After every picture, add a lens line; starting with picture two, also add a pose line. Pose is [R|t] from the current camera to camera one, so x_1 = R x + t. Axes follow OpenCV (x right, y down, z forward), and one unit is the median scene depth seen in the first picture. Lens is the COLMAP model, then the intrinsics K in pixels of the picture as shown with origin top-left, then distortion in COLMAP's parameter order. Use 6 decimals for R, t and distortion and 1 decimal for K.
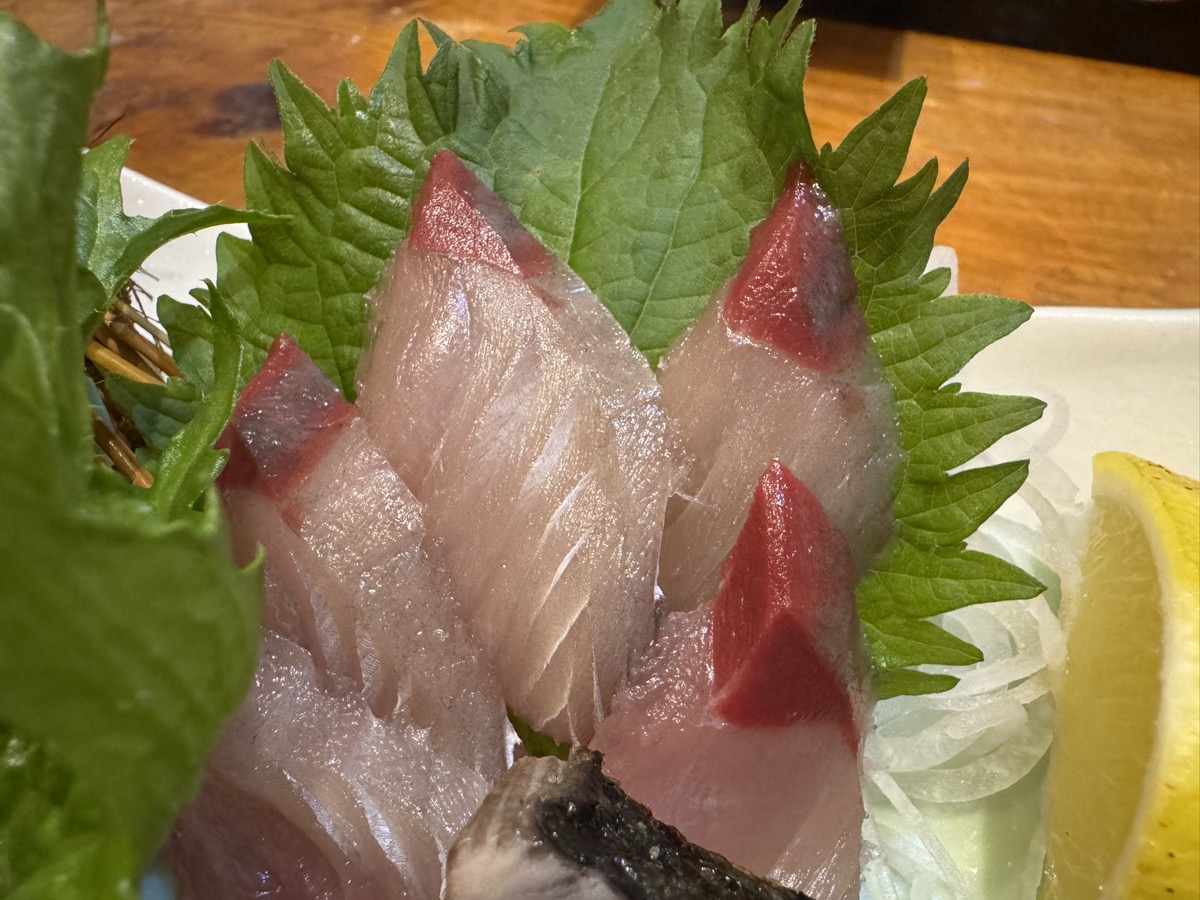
lens RADIAL K [[874.3, 0, 599.2], [0, 874.3, 447.4], [0, 0, 1]] dist [-0.008634, -0.002665]
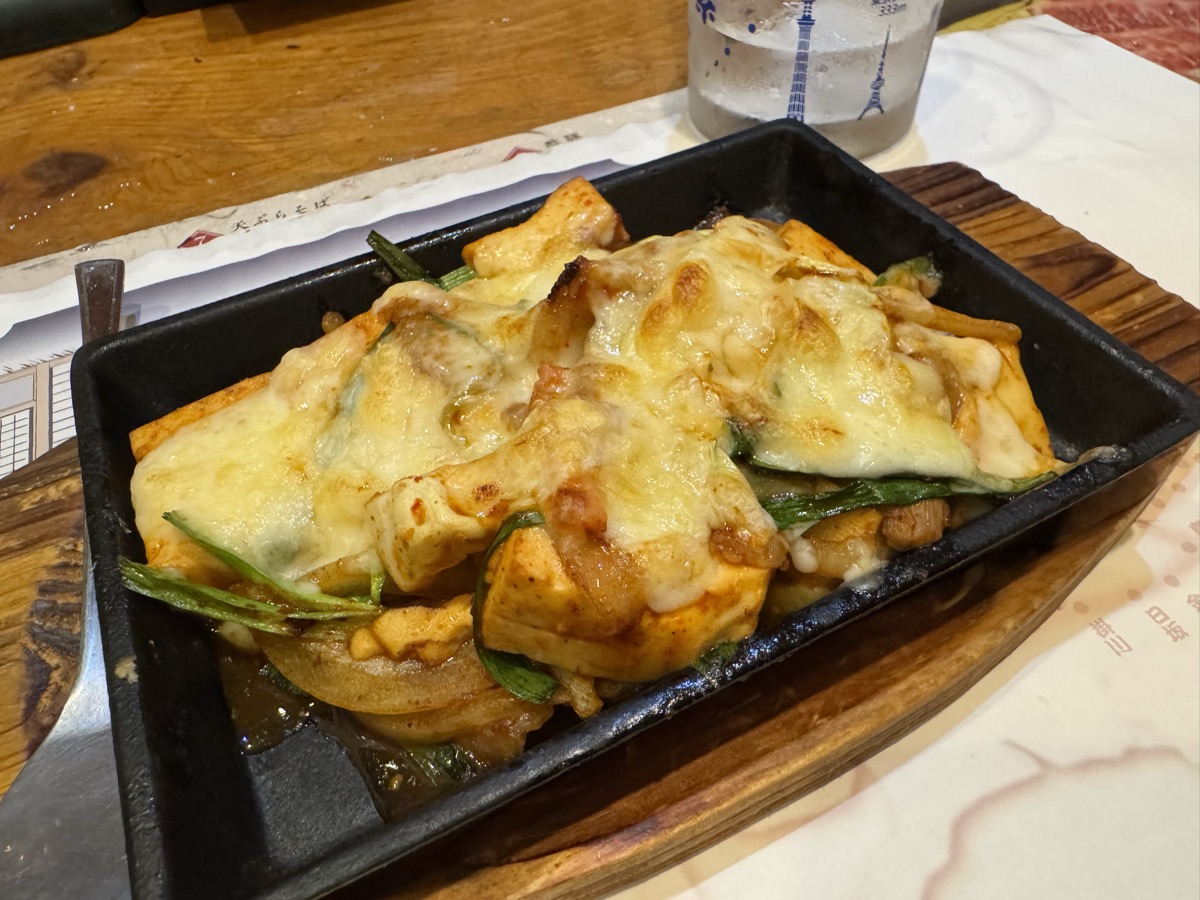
lens RADIAL K [[846.9, 0, 609.8], [0, 846.9, 447.9], [0, 0, 1]] dist [-0.004623, 0.000651]
pose [[0.764568, -0.535859, 0.358178, -1.369176], [0.513037, 0.842344, 0.165074, 0.605881], [-0.390166, 0.057548, 0.918944, -1.630131]]
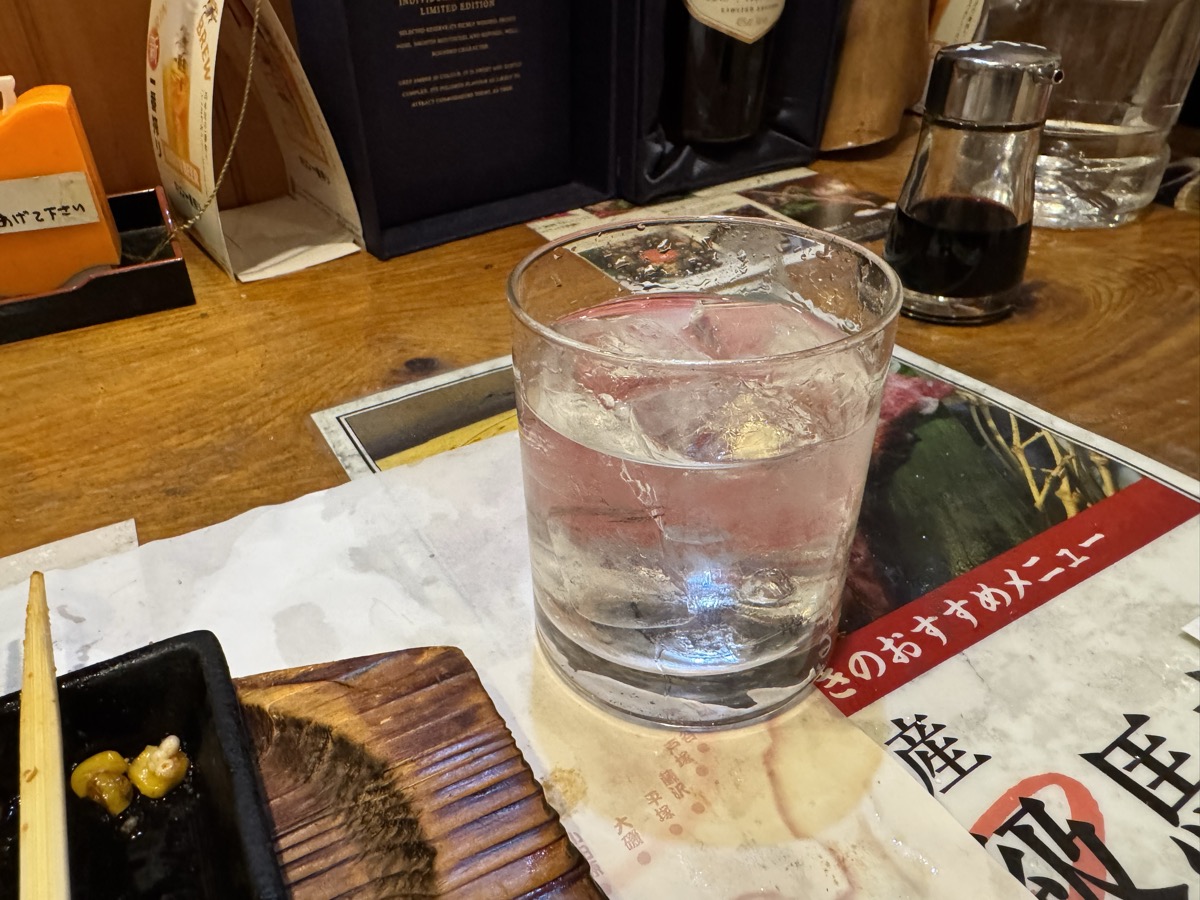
lens RADIAL K [[855.4, 0, 538.6], [0, 855.4, 448.0], [0, 0, 1]] dist [-0.008071, 0.003712]
pose [[0.729413, -0.437923, 0.525529, 1.049562], [0.535585, 0.843511, -0.040474, 0.874578], [-0.425565, 0.310988, 0.849813, -2.101710]]
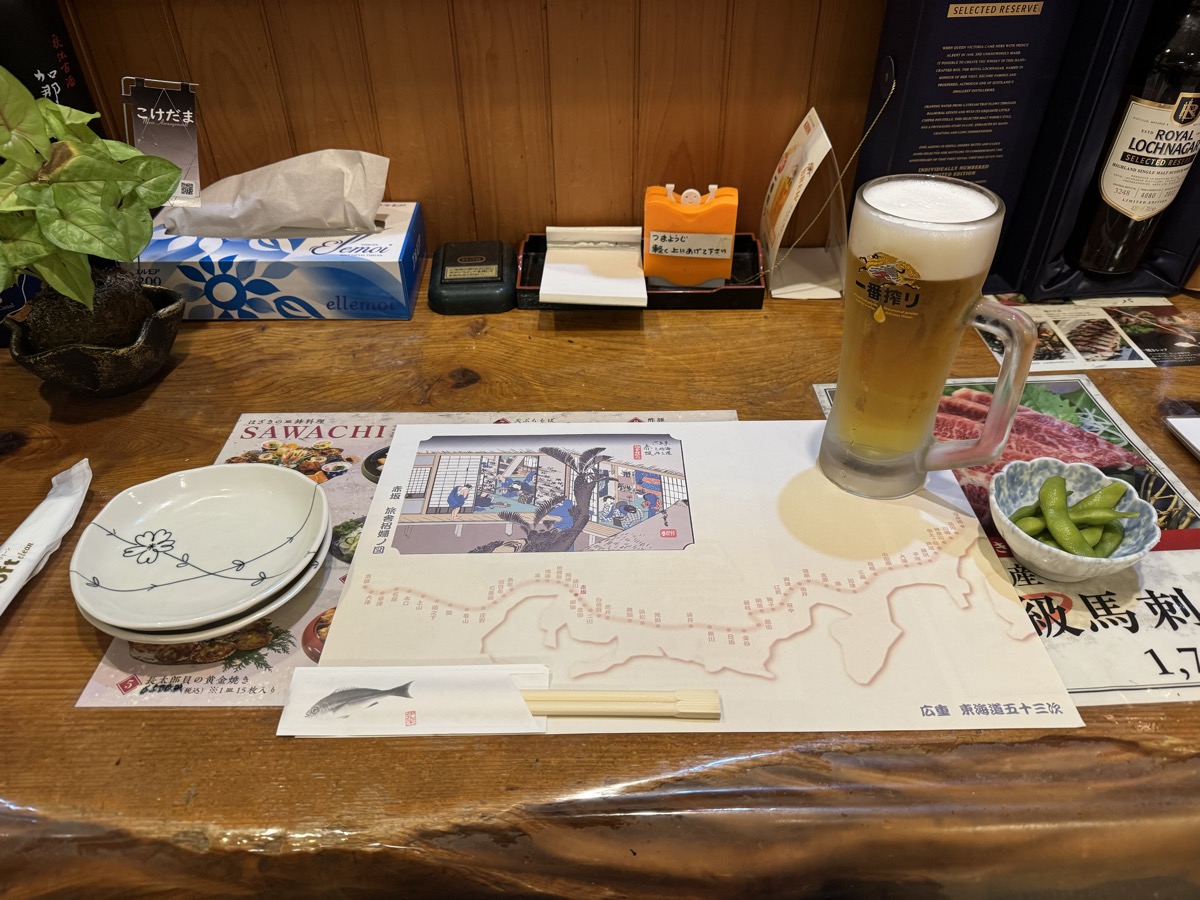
lens RADIAL K [[813.4, 0, 610.8], [0, 813.4, 466.2], [0, 0, 1]] dist [0.081575, -0.122808]
pose [[0.957773, -0.216620, 0.189070, -1.588459], [0.236379, 0.967591, -0.088840, 1.091244], [-0.163698, 0.129780, 0.977937, -6.510141]]
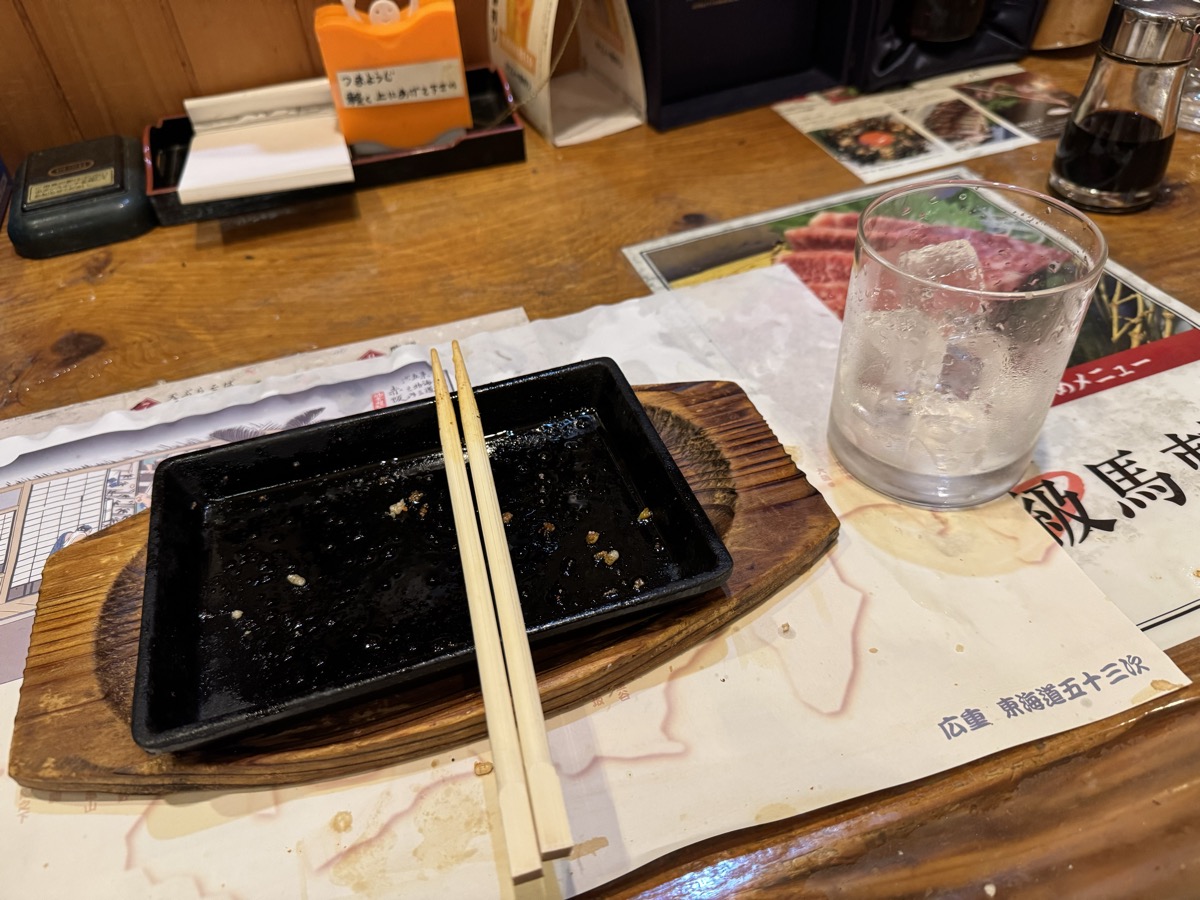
lens RADIAL K [[852.6, 0, 599.0], [0, 852.6, 455.3], [0, 0, 1]] dist [0.047976, -0.096240]
pose [[0.826036, -0.445034, 0.345844, -0.574931], [0.460555, 0.886685, 0.040973, 0.976110], [-0.324889, 0.125436, 0.937397, -3.837953]]
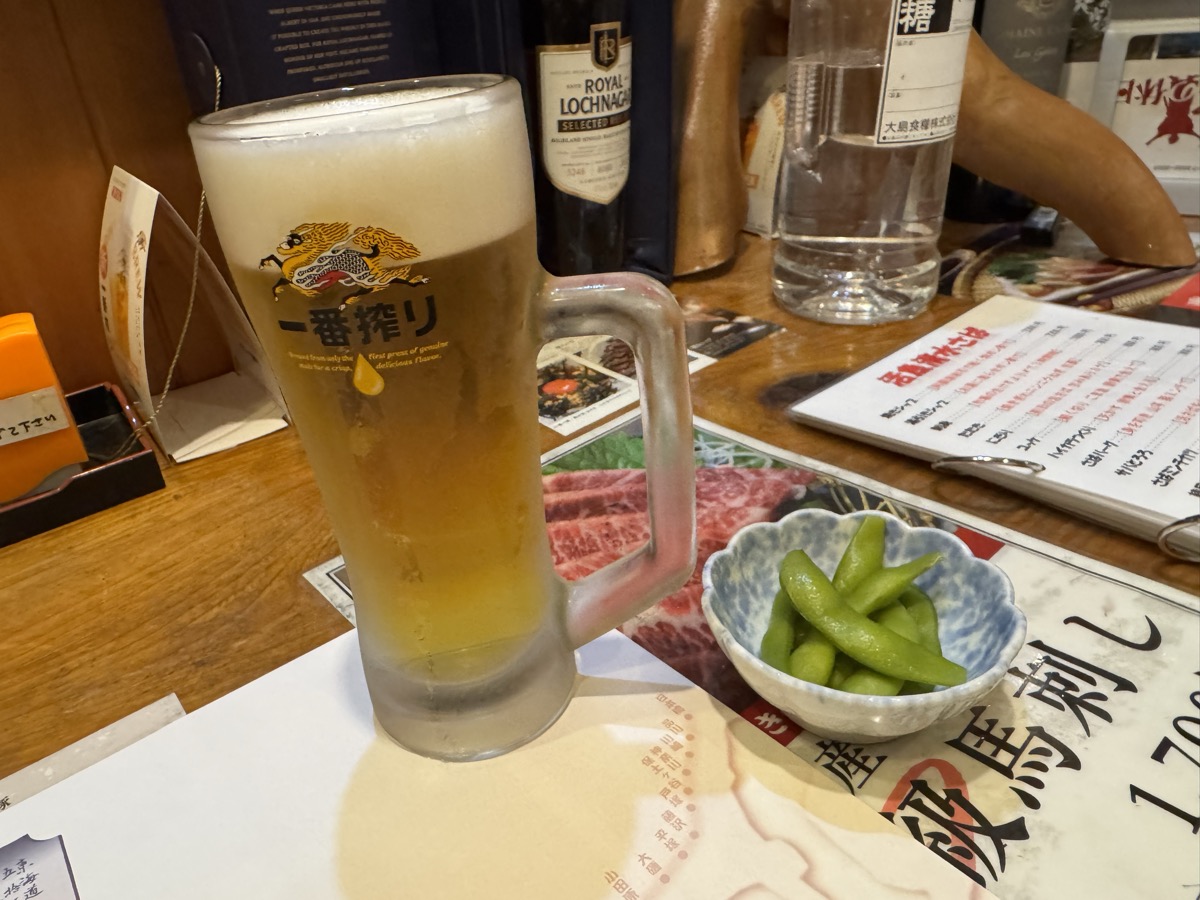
lens RADIAL K [[849.1, 0, 545.1], [0, 849.1, 449.3], [0, 0, 1]] dist [-0.004915, -0.000819]
pose [[0.581604, -0.472969, 0.661844, 0.395070], [0.658093, 0.751817, -0.041041, 0.511591], [-0.478174, 0.459424, 0.748518, -2.787640]]
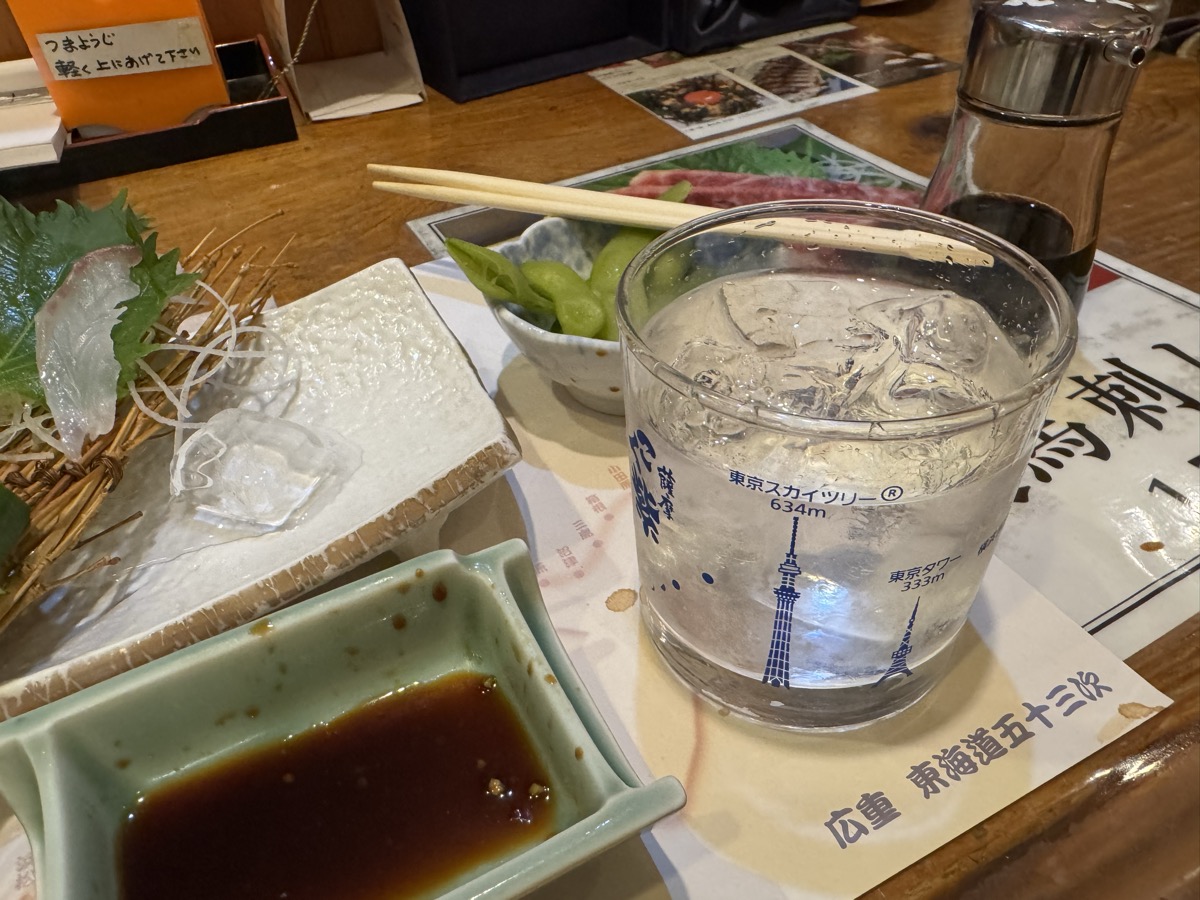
lens RADIAL K [[849.7, 0, 595.8], [0, 849.7, 446.2], [0, 0, 1]] dist [-0.006578, 0.001620]
pose [[0.734623, -0.495497, 0.463478, 0.292975], [0.534560, 0.843381, 0.054355, 1.454647], [-0.417821, 0.207826, 0.884440, -2.798729]]
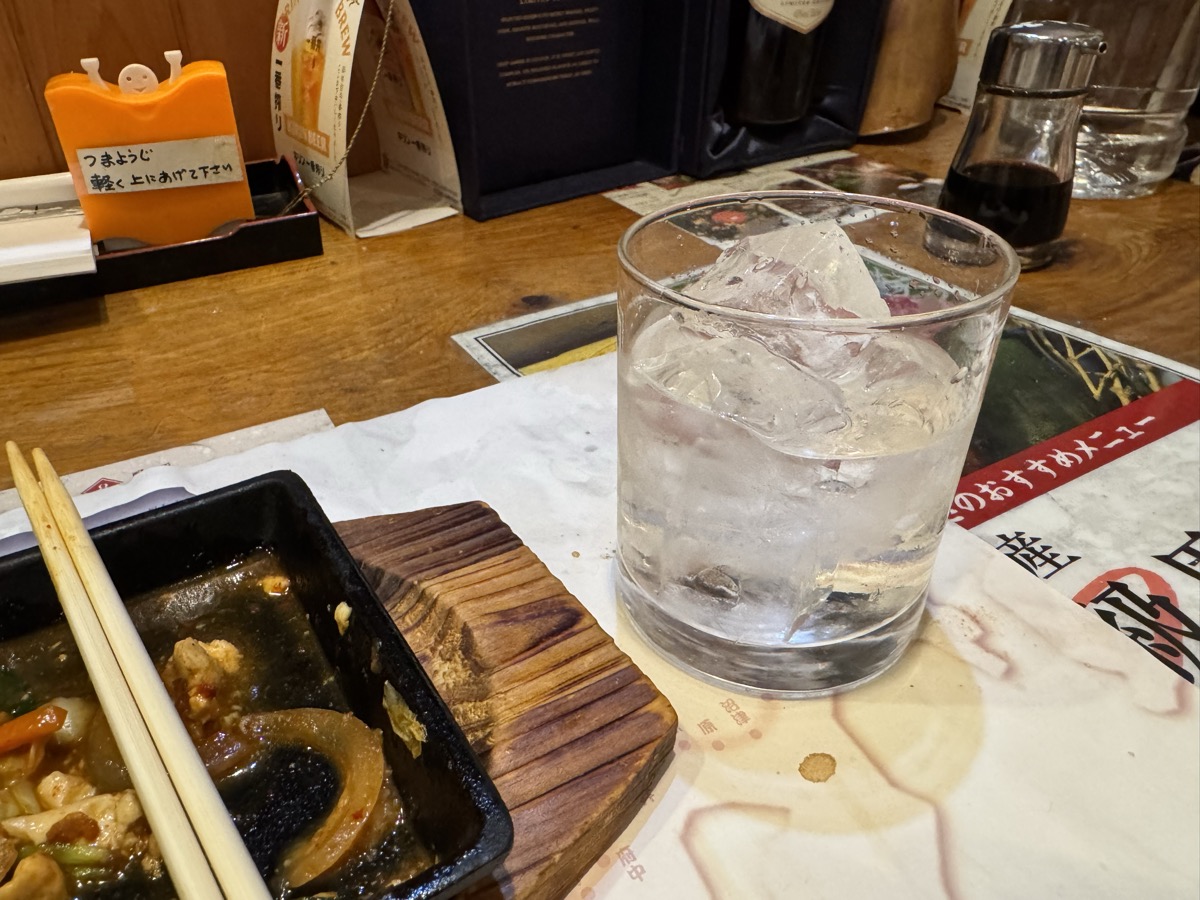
lens RADIAL K [[849.1, 0, 513.7], [0, 849.1, 446.6], [0, 0, 1]] dist [-0.004417, -0.001876]
pose [[0.741110, -0.420753, 0.523185, -0.109117], [0.526038, 0.848119, -0.063080, 1.003496], [-0.417182, 0.321964, 0.849881, -2.171904]]
